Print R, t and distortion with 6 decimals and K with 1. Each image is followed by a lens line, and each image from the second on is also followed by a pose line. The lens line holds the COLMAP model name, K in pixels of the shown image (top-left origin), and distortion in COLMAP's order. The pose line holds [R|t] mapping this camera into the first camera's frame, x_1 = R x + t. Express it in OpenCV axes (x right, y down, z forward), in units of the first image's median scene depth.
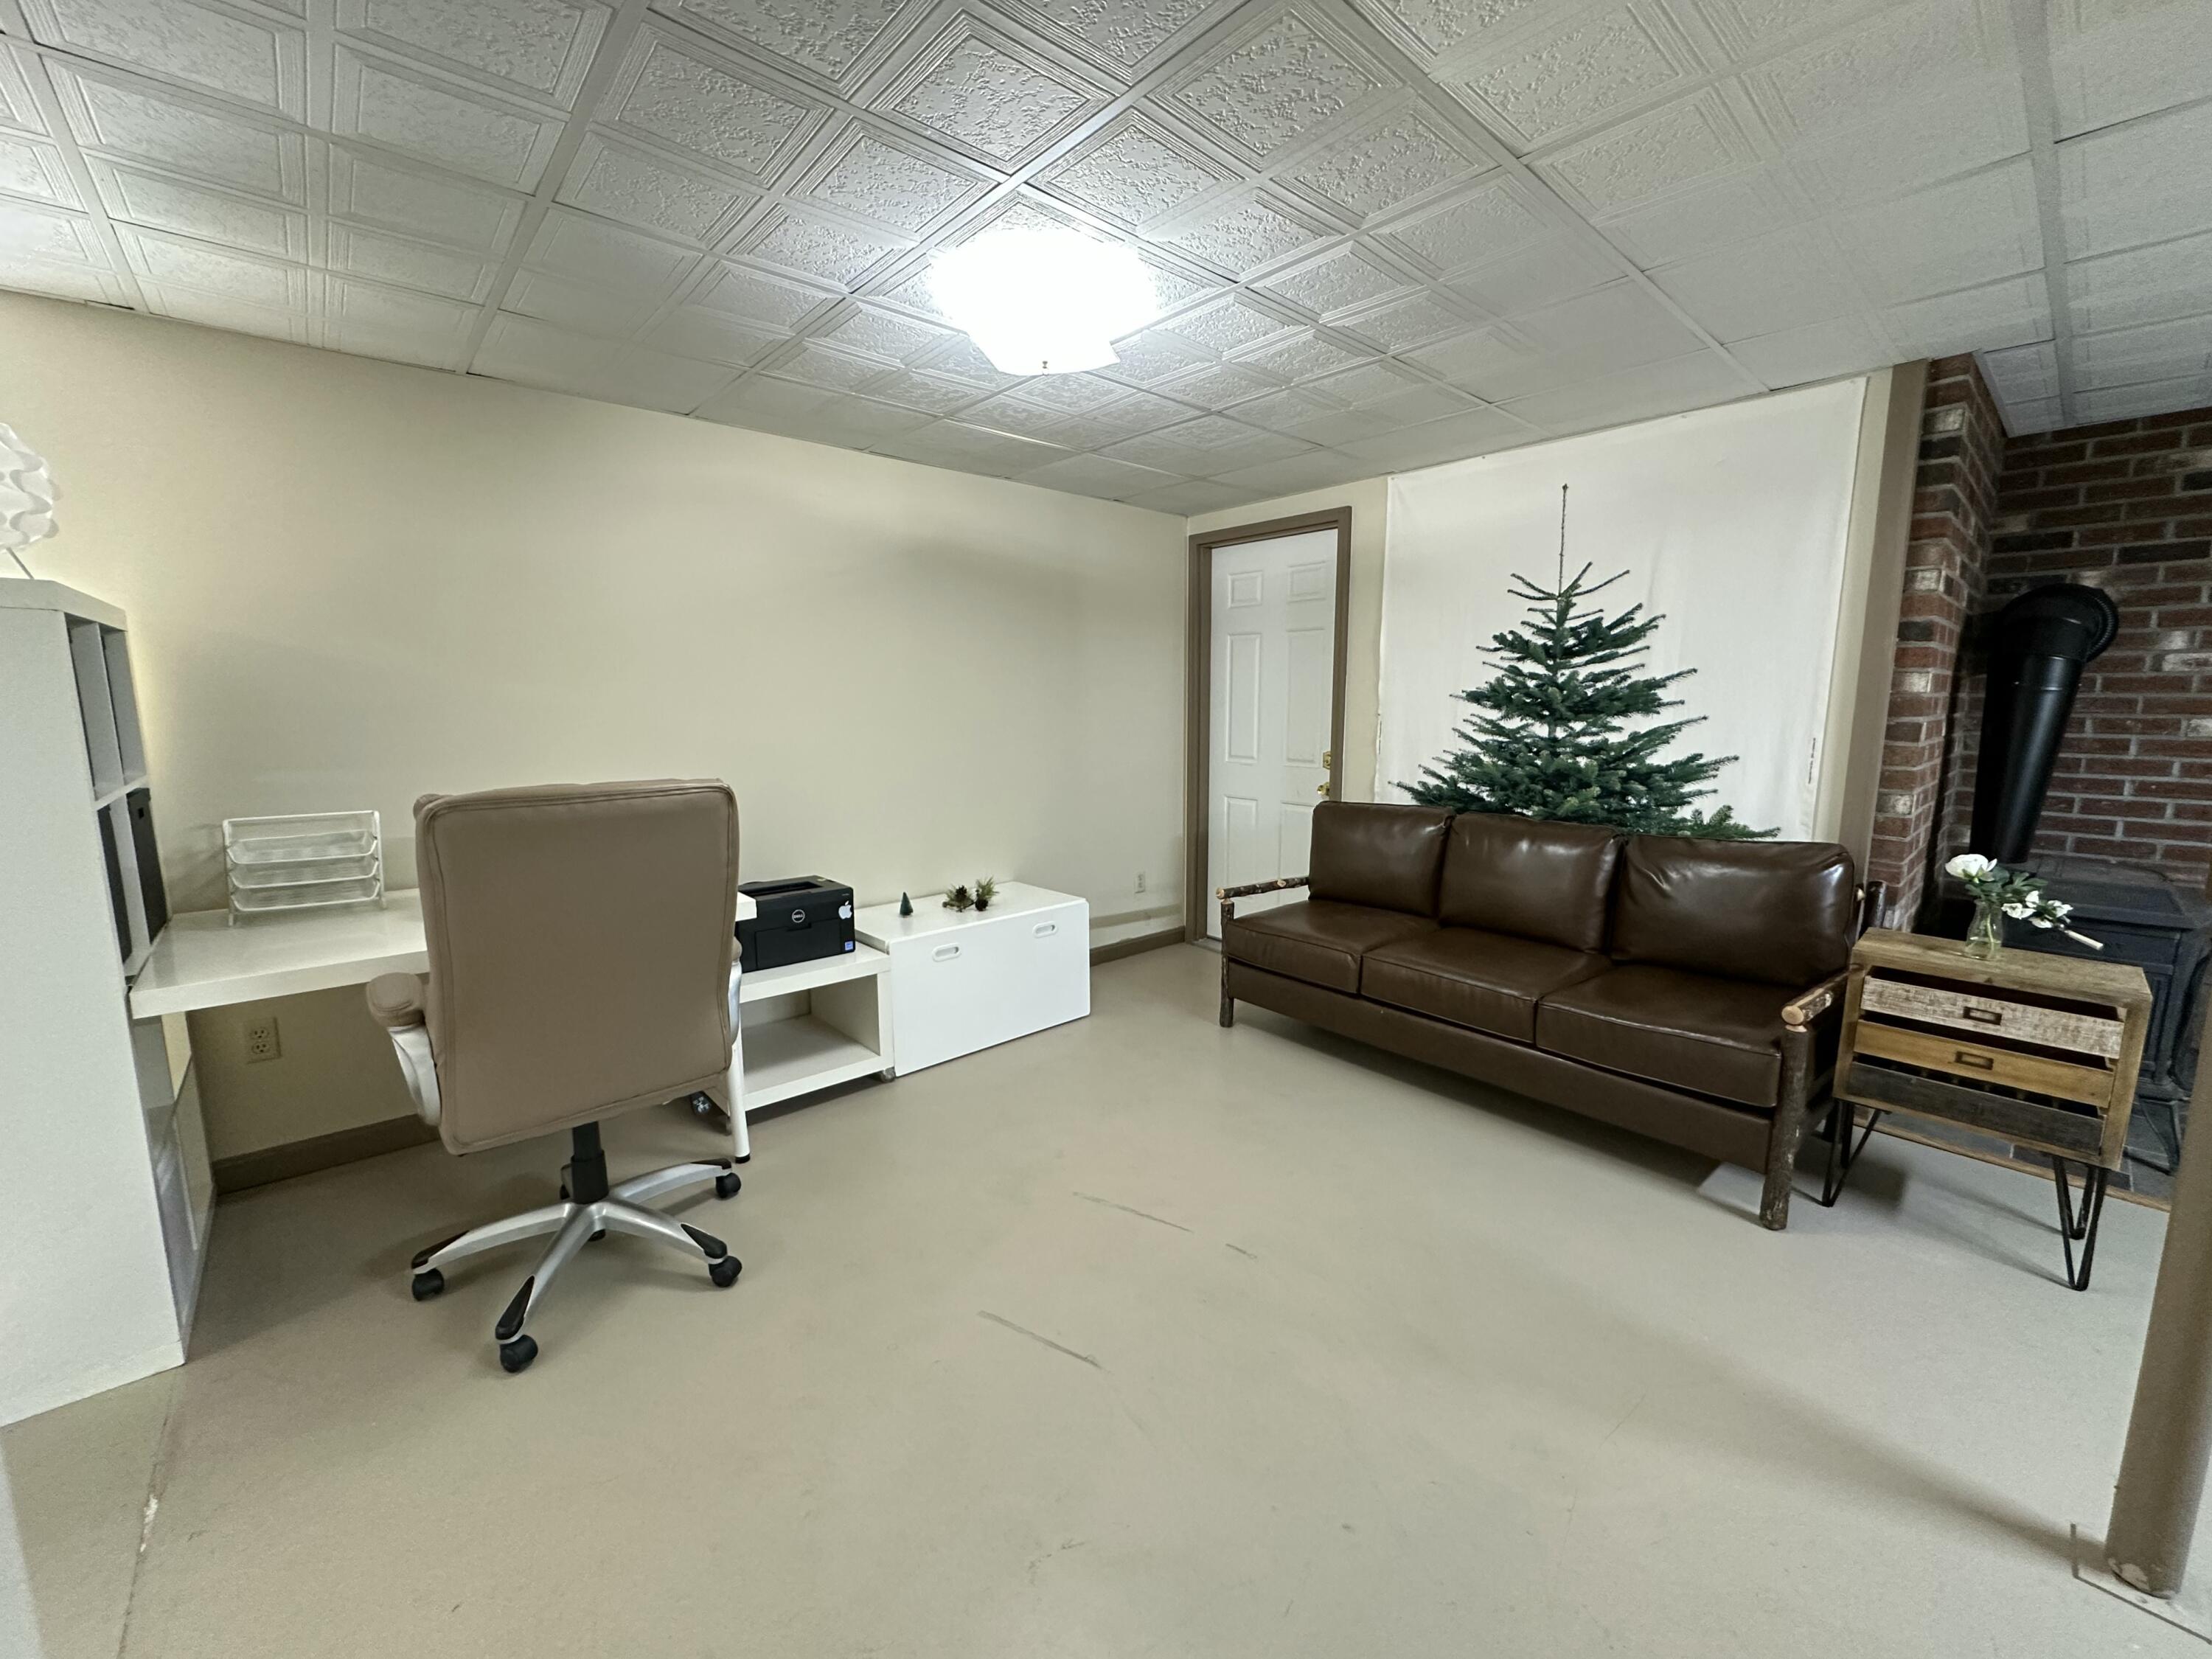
lens RADIAL K [[888.7, 0, 1098.1], [0, 888.7, 831.0], [0, 0, 1]] dist [-0.003650, -0.000026]
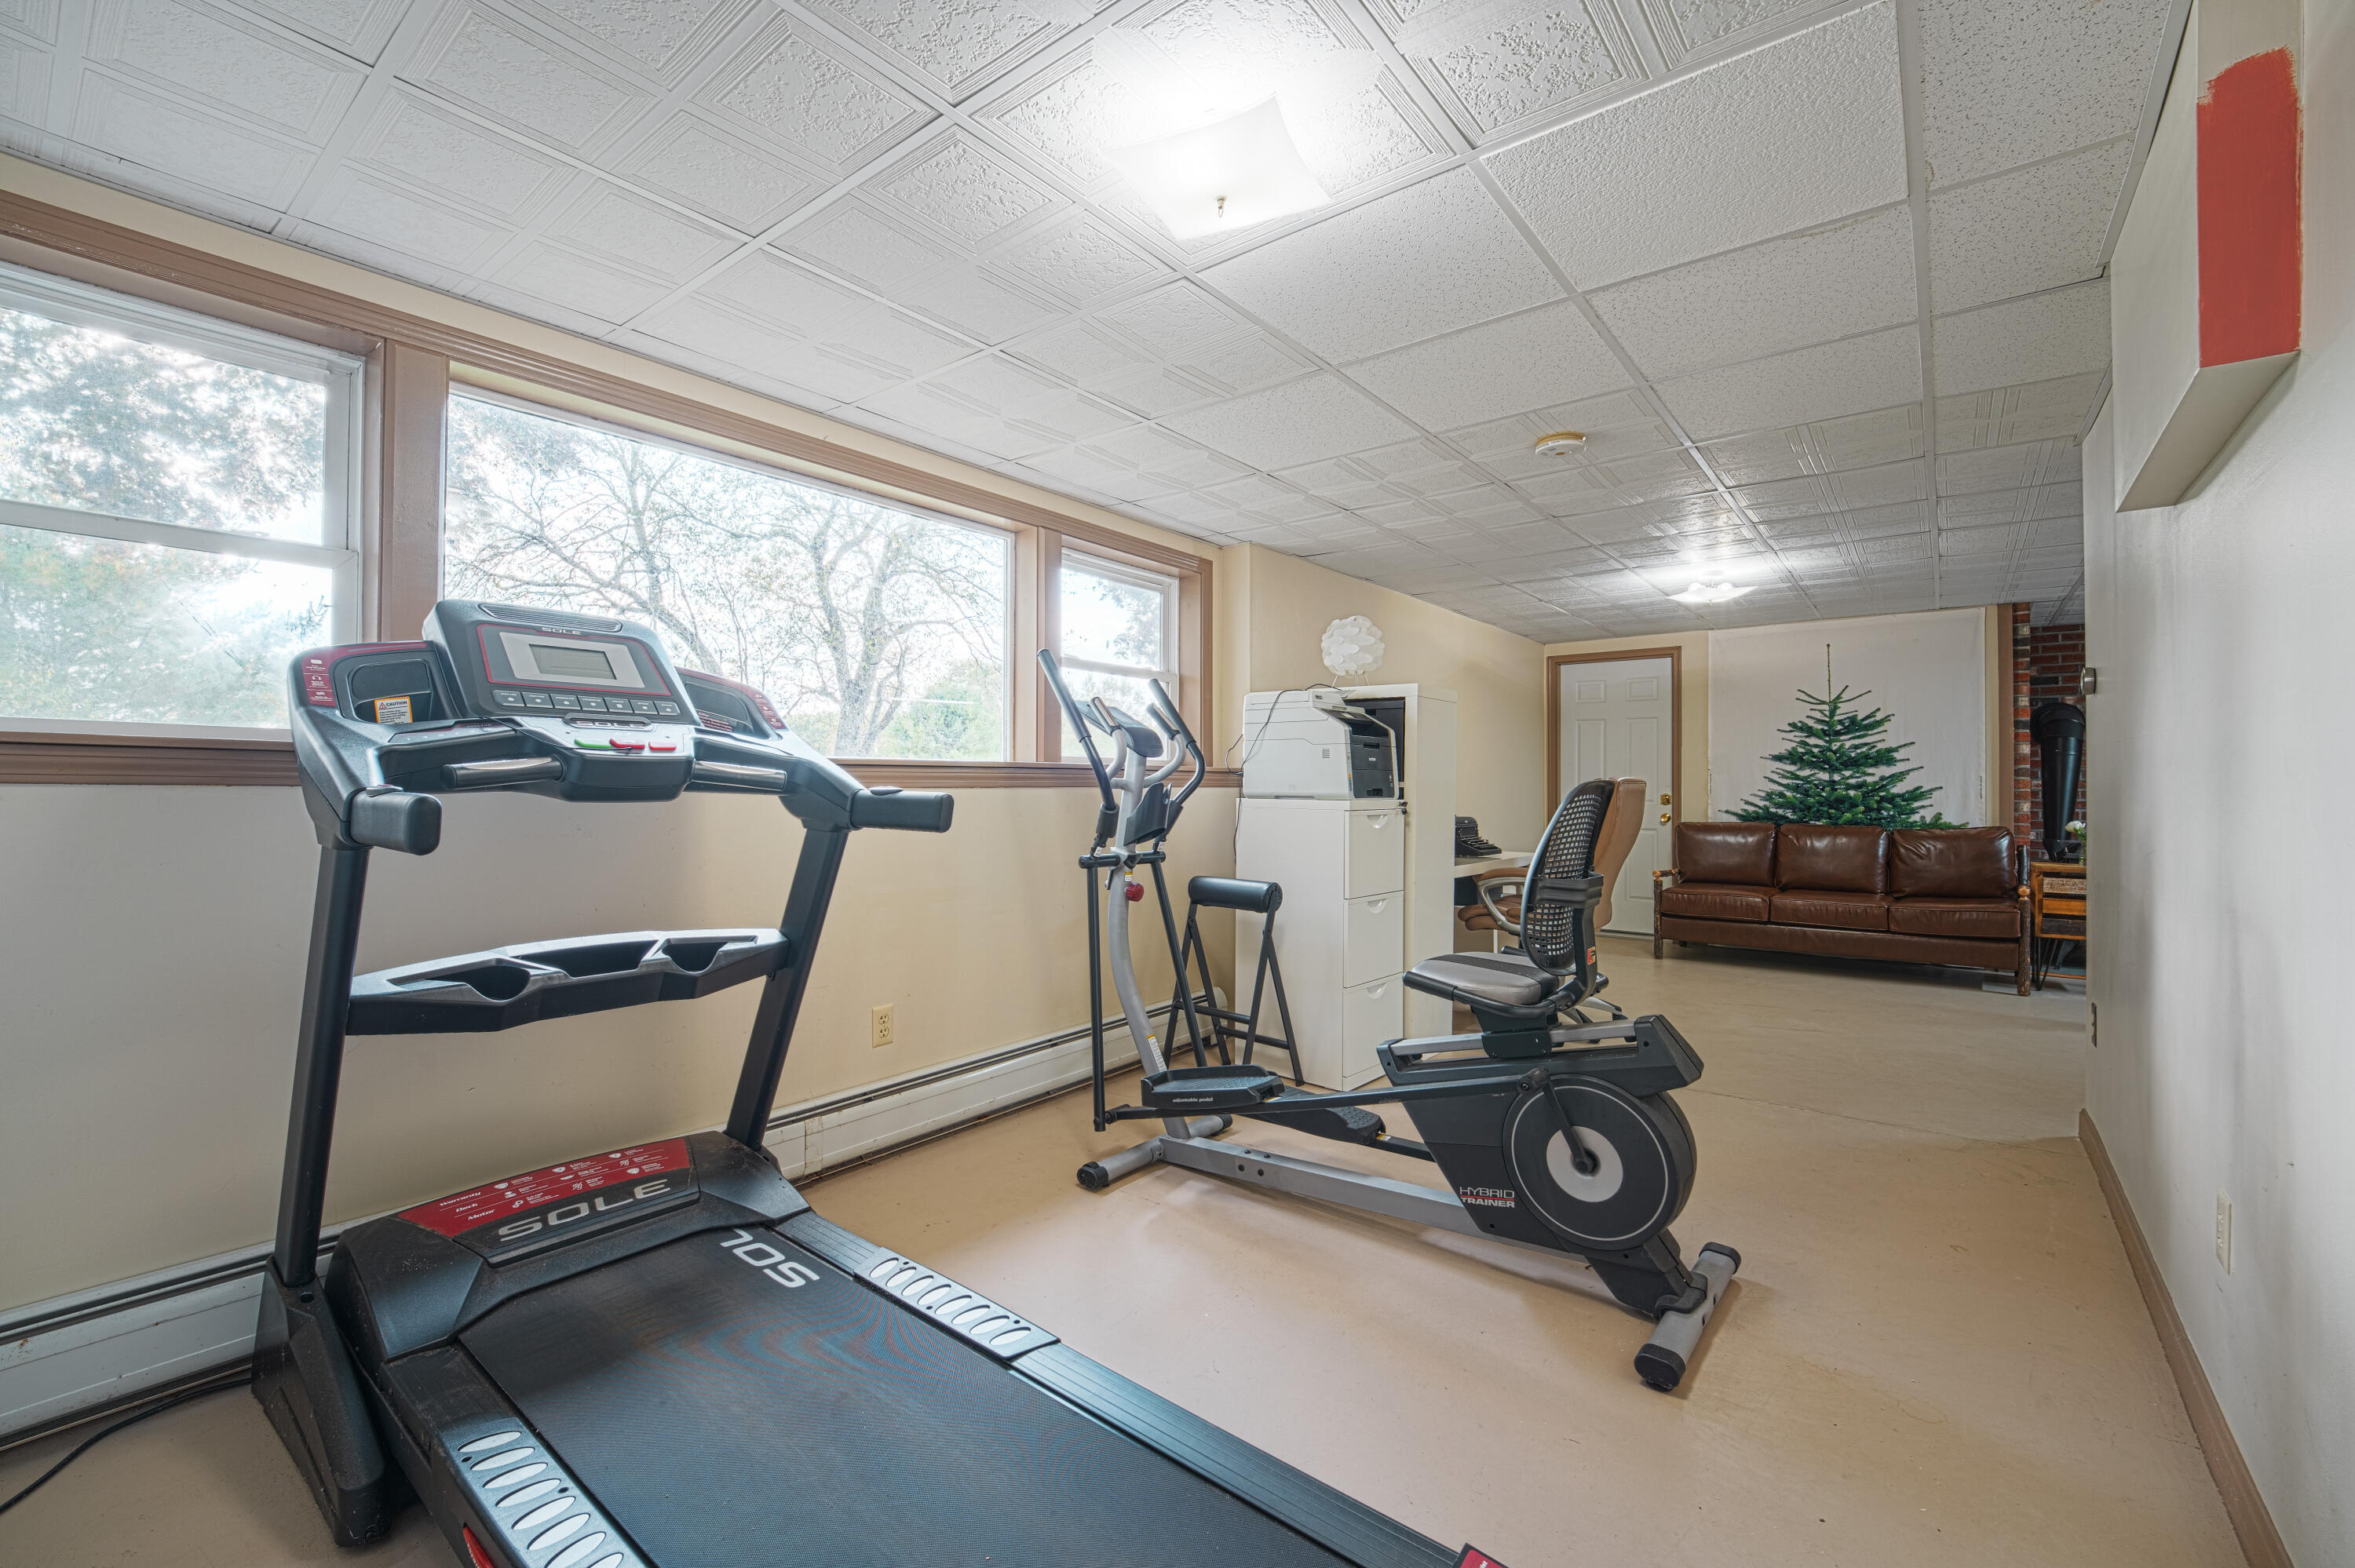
lens RADIAL K [[979.8, 0, 1170.7], [0, 979.8, 776.9], [0, 0, 1]] dist [-0.018920, -0.000943]
pose [[0.986518, 0.007430, 0.163484, -1.163921], [0.018134, 0.987854, -0.154321, 0.172521], [-0.162645, 0.155205, 0.974401, -0.713381]]
